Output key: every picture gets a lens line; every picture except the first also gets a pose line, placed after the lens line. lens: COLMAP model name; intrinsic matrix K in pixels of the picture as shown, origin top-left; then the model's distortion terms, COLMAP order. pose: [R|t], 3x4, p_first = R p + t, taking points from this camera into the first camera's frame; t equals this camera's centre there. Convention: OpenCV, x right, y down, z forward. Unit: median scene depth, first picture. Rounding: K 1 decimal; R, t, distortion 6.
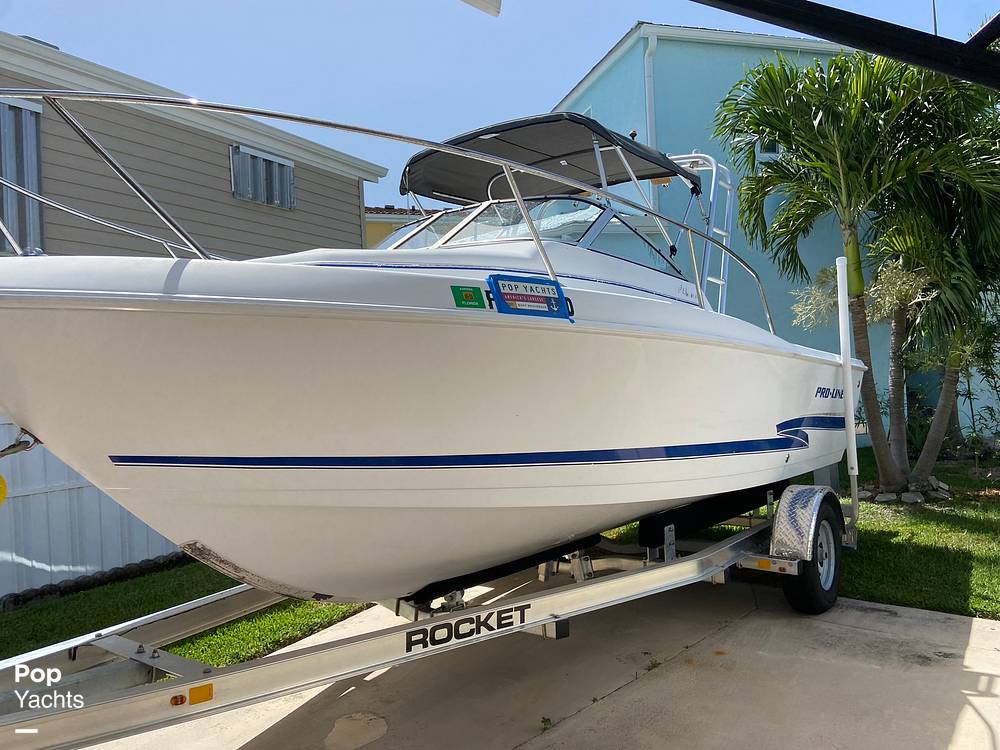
lens RADIAL K [[752.9, 0, 505.1], [0, 752.9, 388.0], [0, 0, 1]] dist [0.115743, -0.146103]
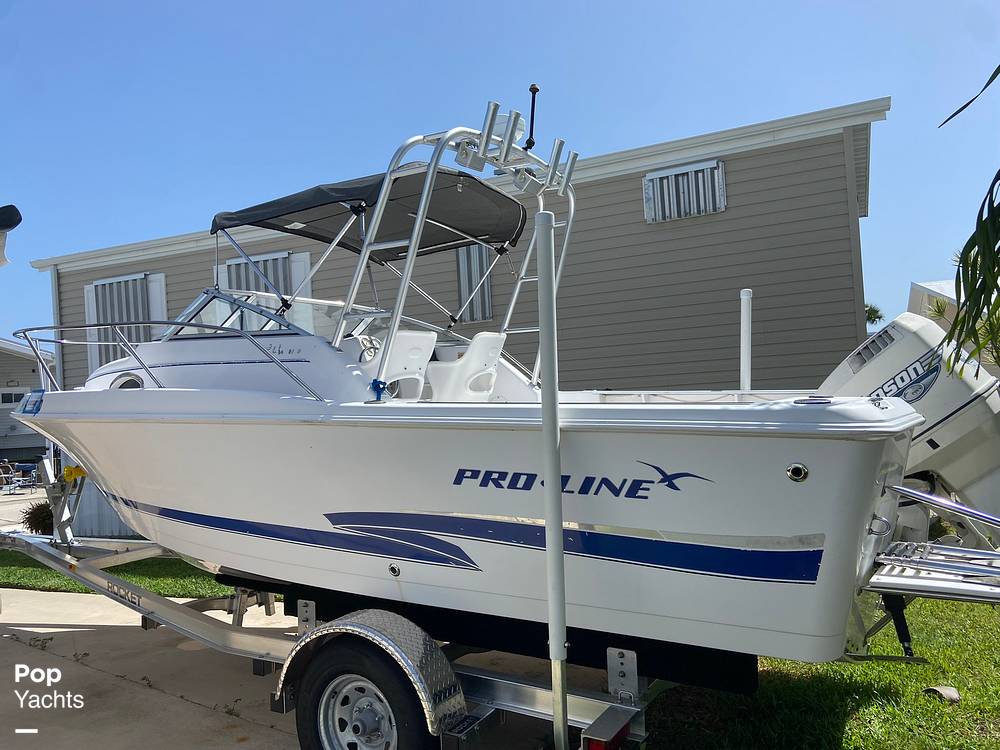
lens RADIAL K [[757.9, 0, 500.0], [0, 757.9, 375.0], [0, 0, 1]] dist [0.117834, -0.153983]
pose [[0.088153, 0.000281, -0.996107, 1.147905], [0.044963, 0.998980, 0.004261, -0.085144], [0.995092, -0.045164, 0.088051, 1.141076]]
